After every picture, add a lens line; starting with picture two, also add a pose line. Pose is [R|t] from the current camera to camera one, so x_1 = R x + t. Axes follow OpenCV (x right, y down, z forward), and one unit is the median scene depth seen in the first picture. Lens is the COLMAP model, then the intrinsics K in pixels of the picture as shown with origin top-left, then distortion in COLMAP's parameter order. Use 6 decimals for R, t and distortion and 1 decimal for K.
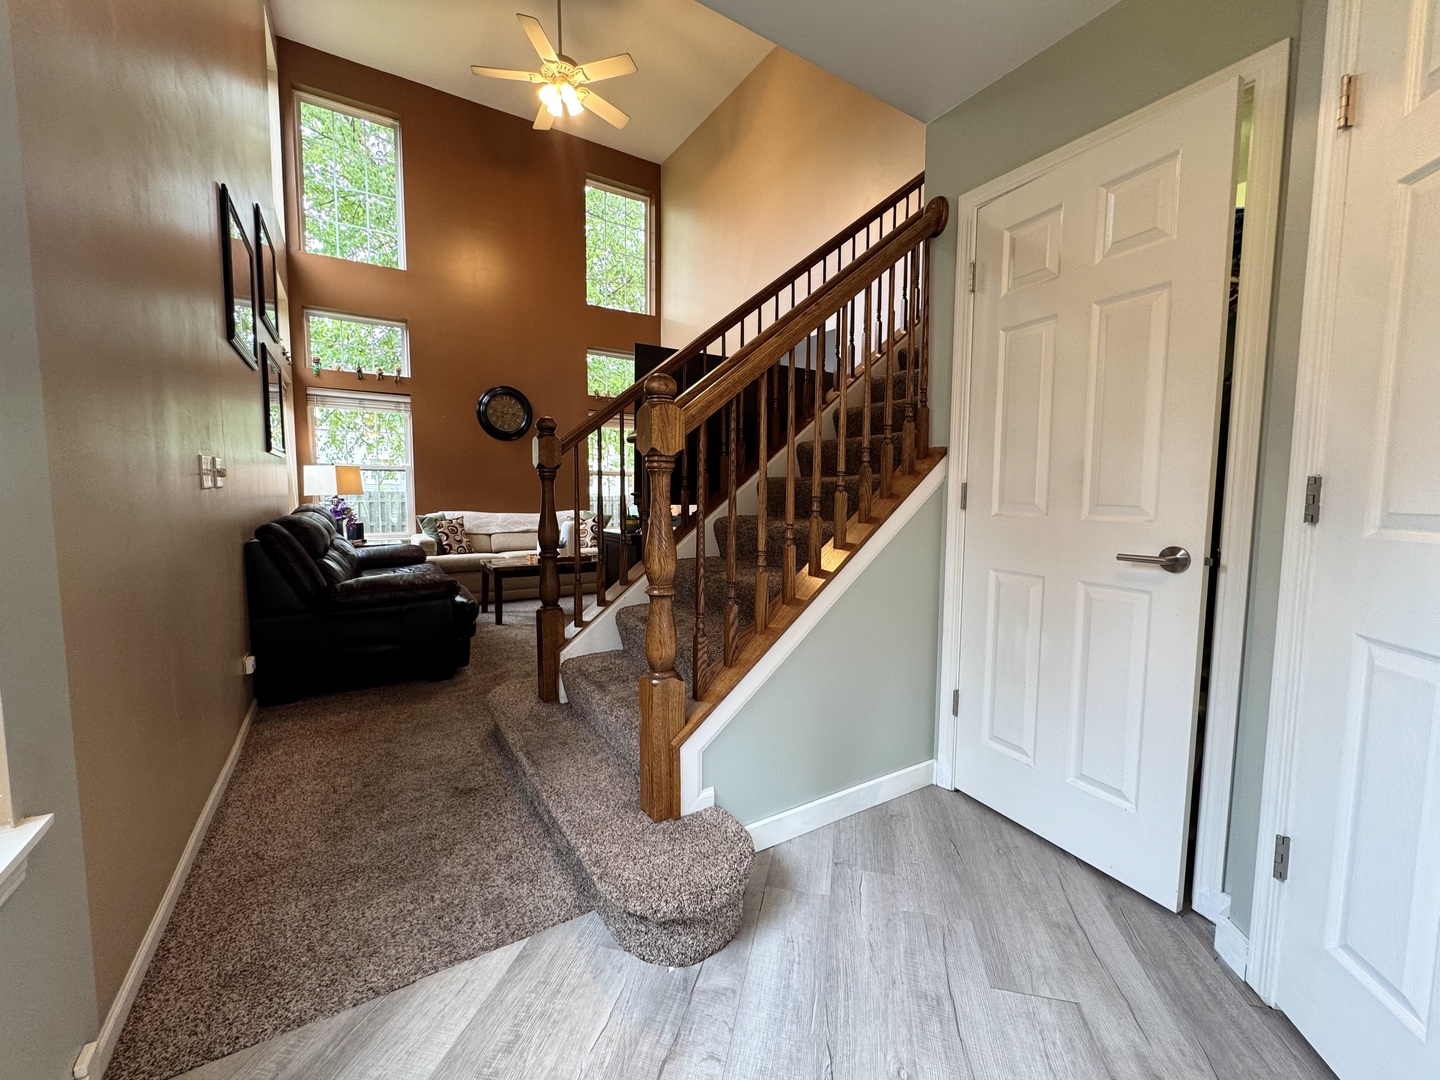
lens RADIAL K [[577.7, 0, 720.0], [0, 577.7, 540.0], [0, 0, 1]] dist [-0.001616, -0.000025]
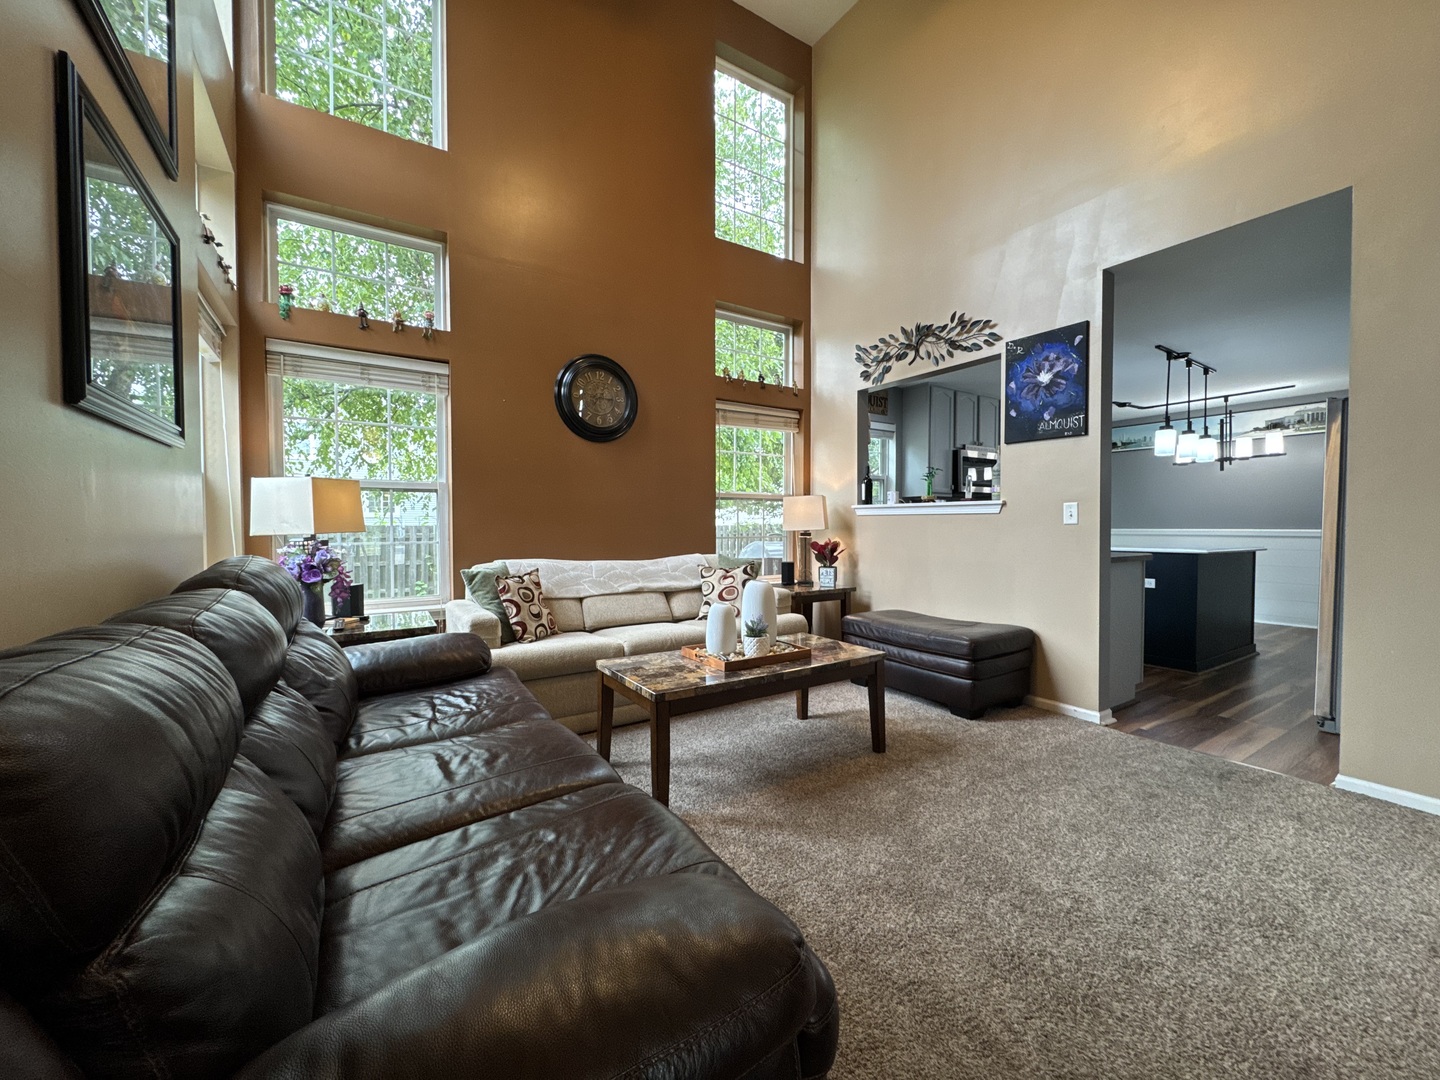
lens RADIAL K [[577.3, 0, 720.0], [0, 577.3, 540.0], [0, 0, 1]] dist [0.000661, -0.000003]
pose [[0.999967, -0.006246, 0.005107, -0.274043], [0.006507, 0.998584, -0.052792, -0.038694], [-0.004770, 0.052823, 0.998592, 0.436759]]
